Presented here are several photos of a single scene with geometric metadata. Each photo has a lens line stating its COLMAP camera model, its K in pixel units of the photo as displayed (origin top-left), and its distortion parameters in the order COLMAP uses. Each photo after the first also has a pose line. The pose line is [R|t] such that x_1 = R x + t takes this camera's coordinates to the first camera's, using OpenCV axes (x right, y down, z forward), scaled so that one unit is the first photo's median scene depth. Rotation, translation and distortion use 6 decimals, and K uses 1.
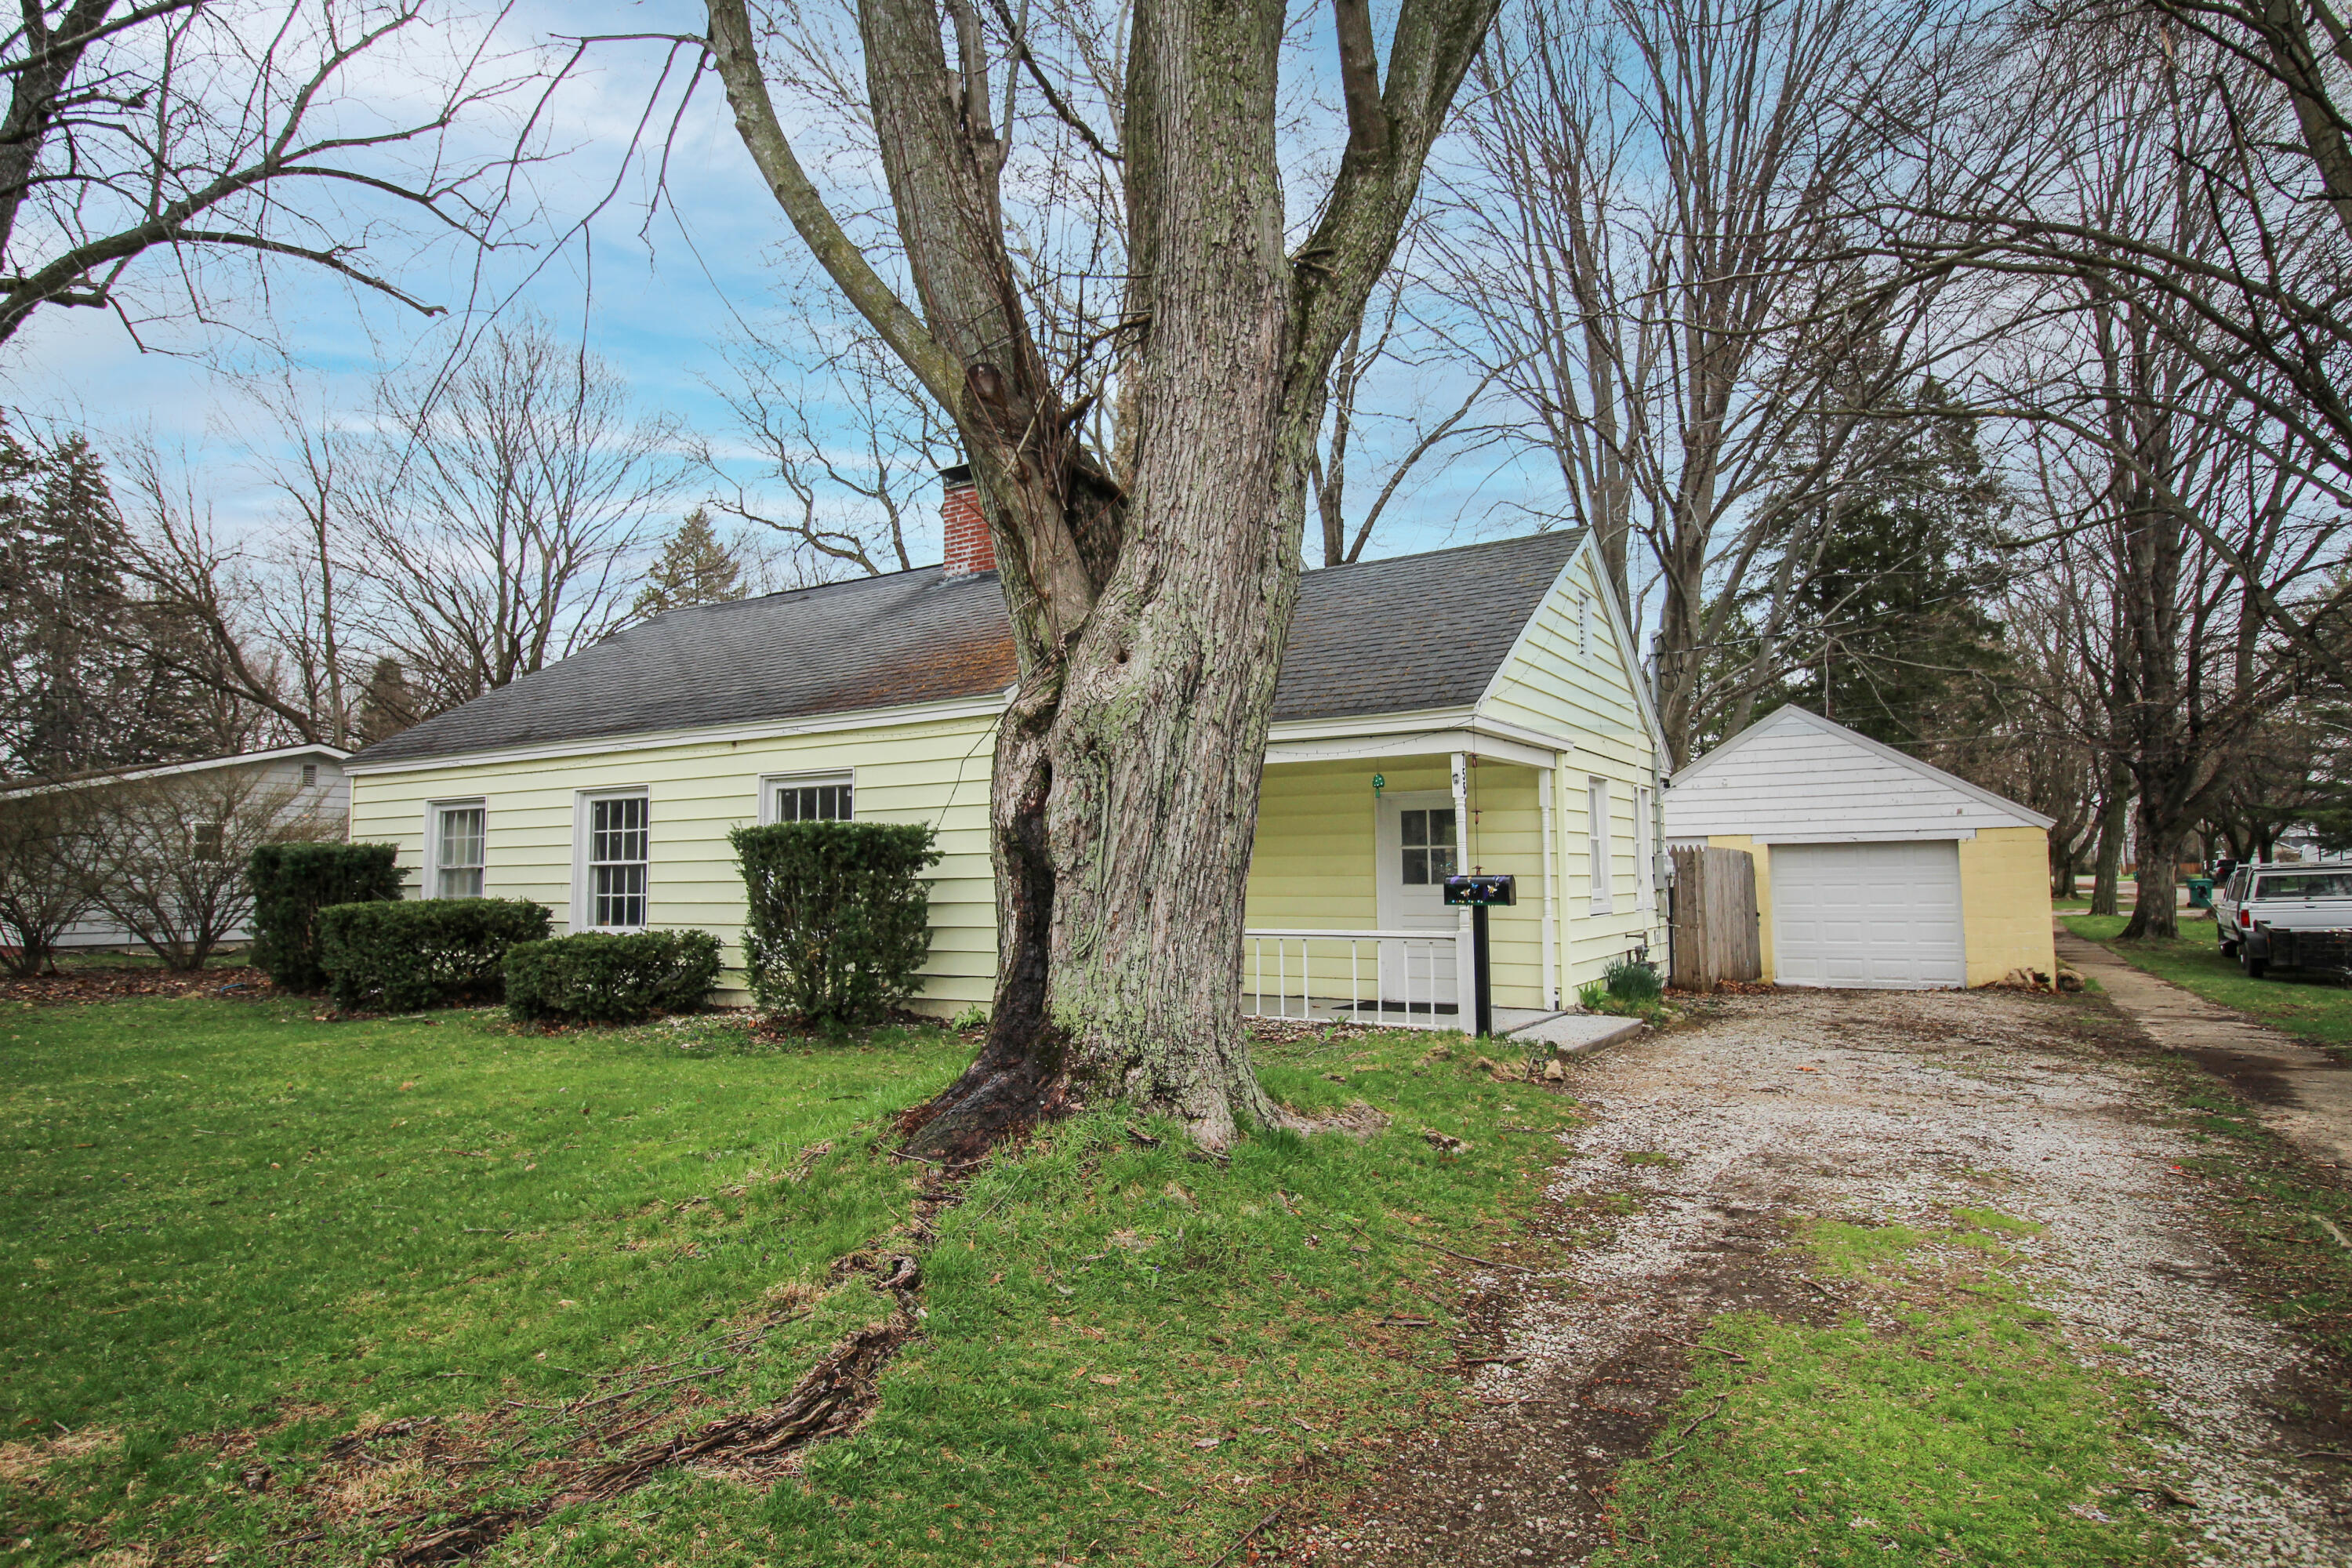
lens RADIAL K [[1282.5, 0, 1176.0], [0, 1282.5, 784.0], [0, 0, 1]] dist [0.001160, 0.000331]
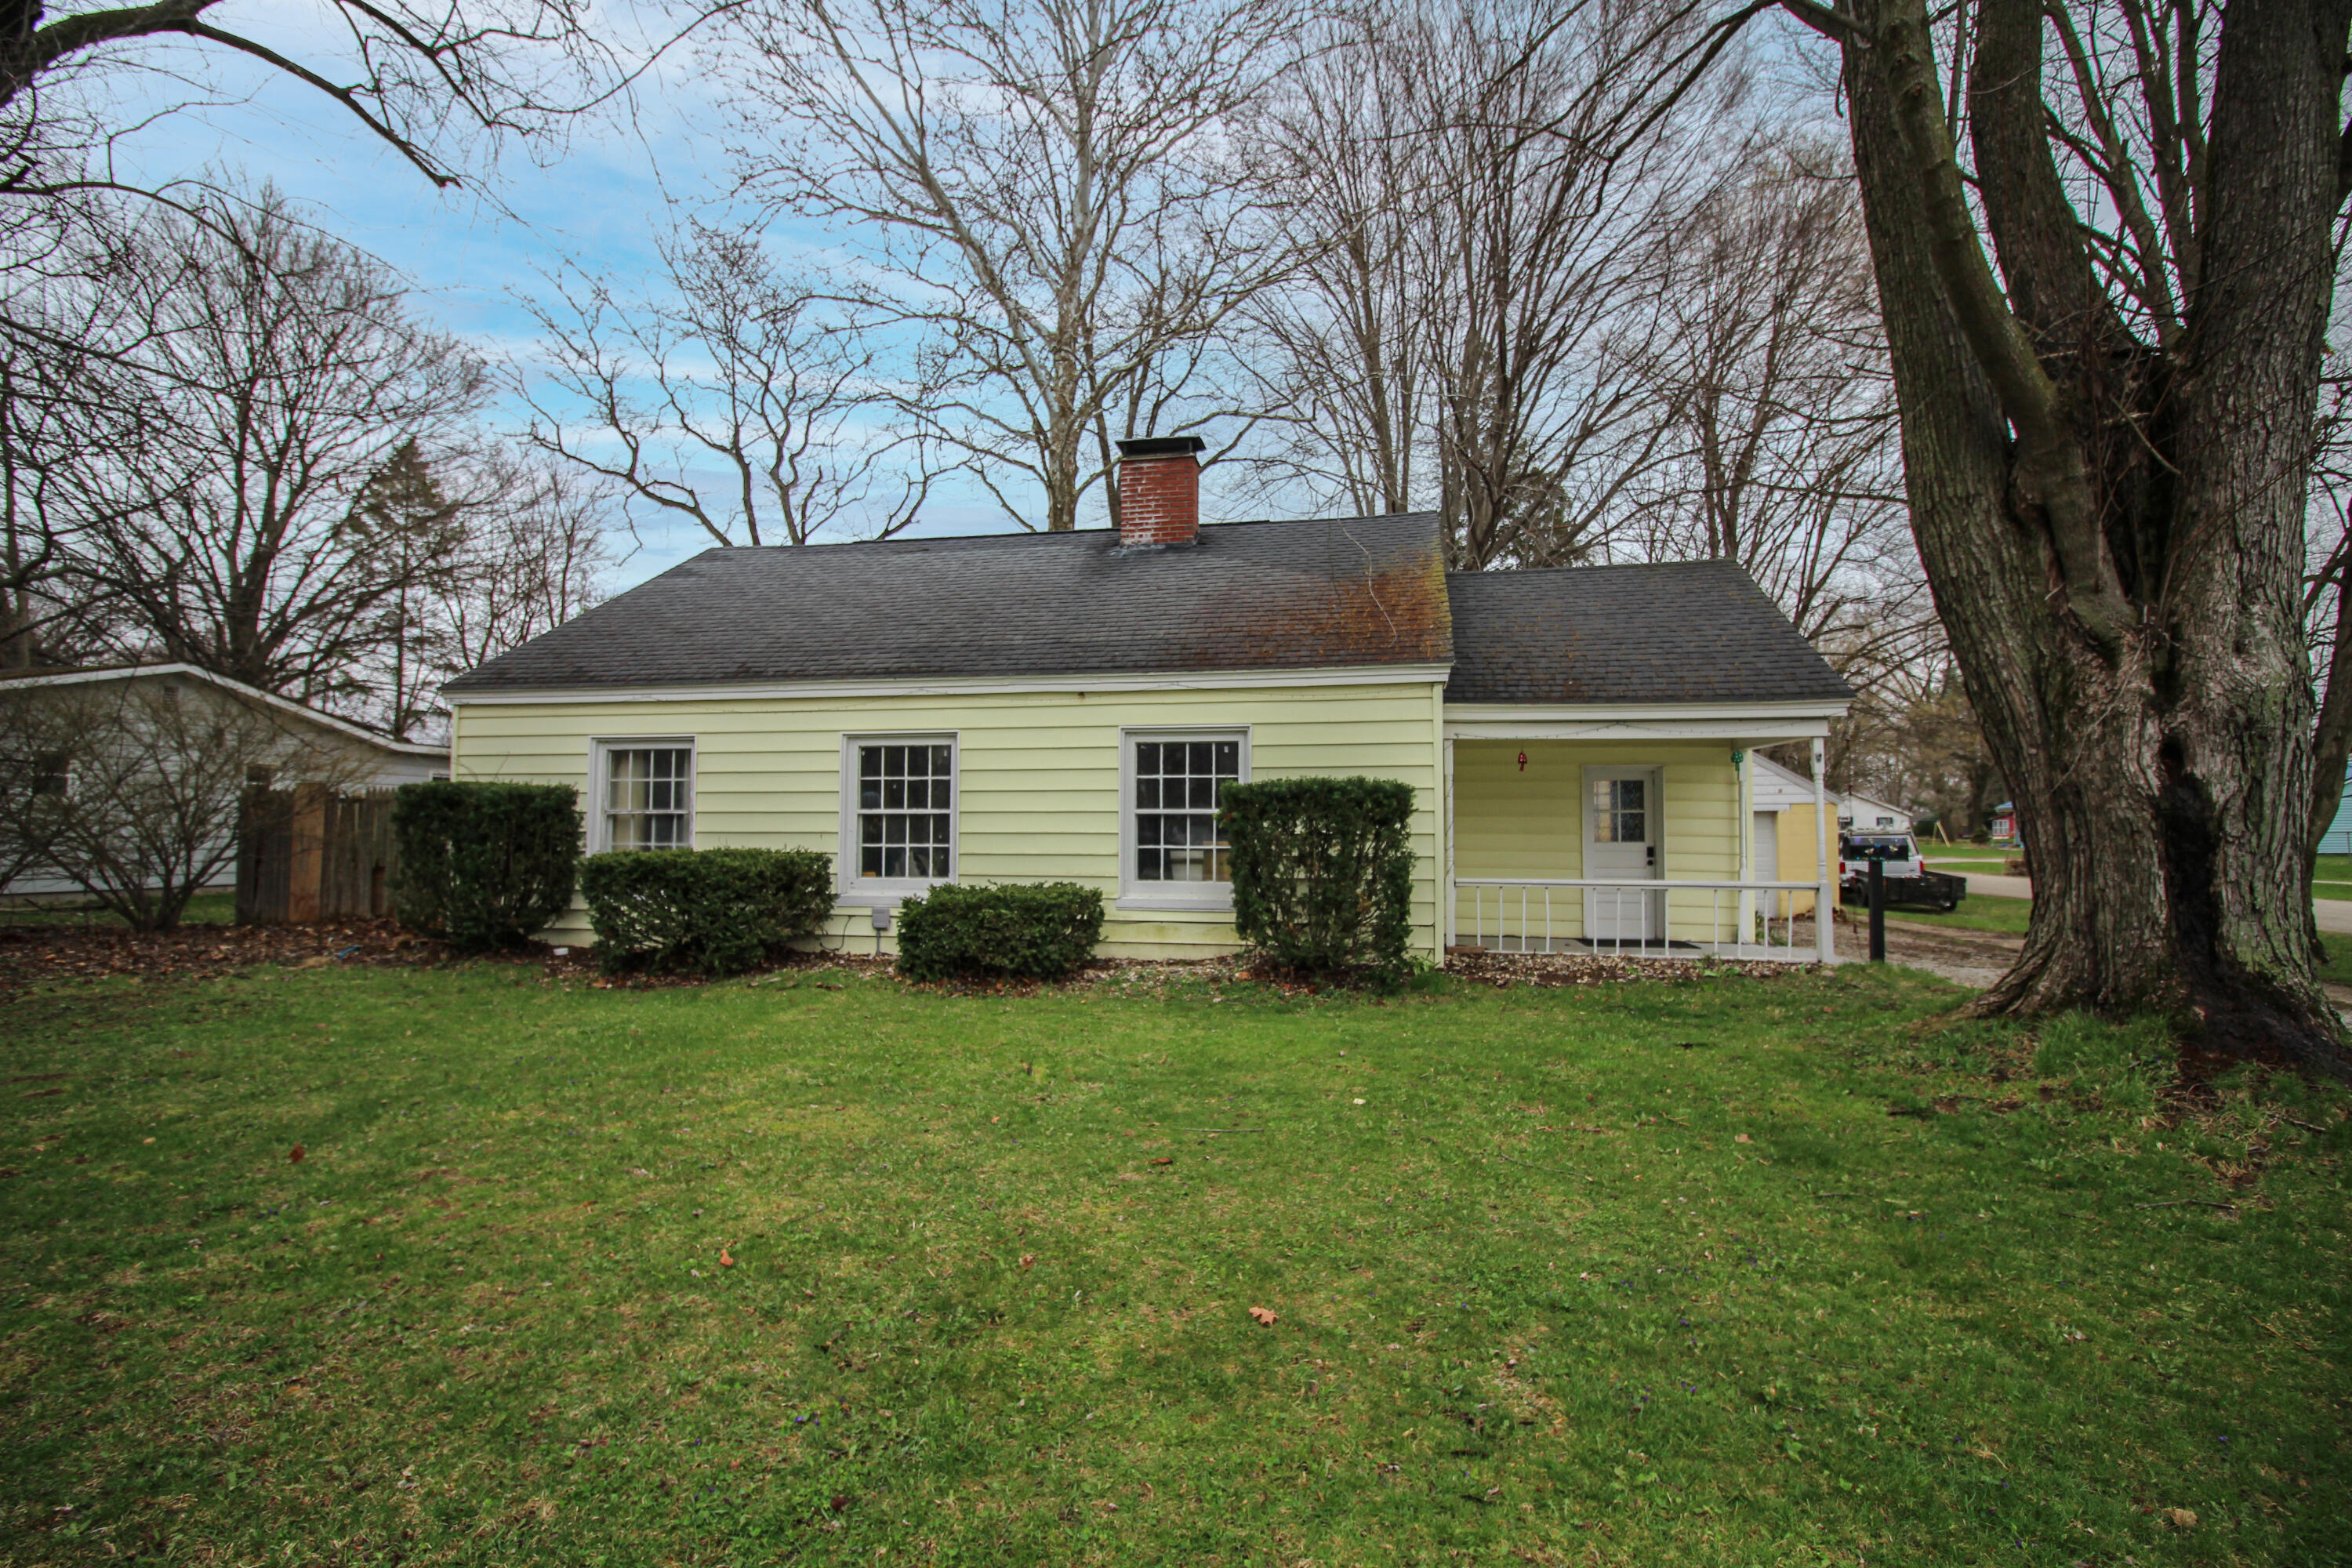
lens RADIAL K [[1083.7, 0, 1176.0], [0, 1083.7, 784.0], [0, 0, 1]] dist [-0.000394, -0.012962]
pose [[0.939736, 0.026506, 0.340871, -0.398907], [-0.037158, 0.999003, 0.024757, 0.010081], [-0.339875, -0.035931, 0.939784, 0.132104]]
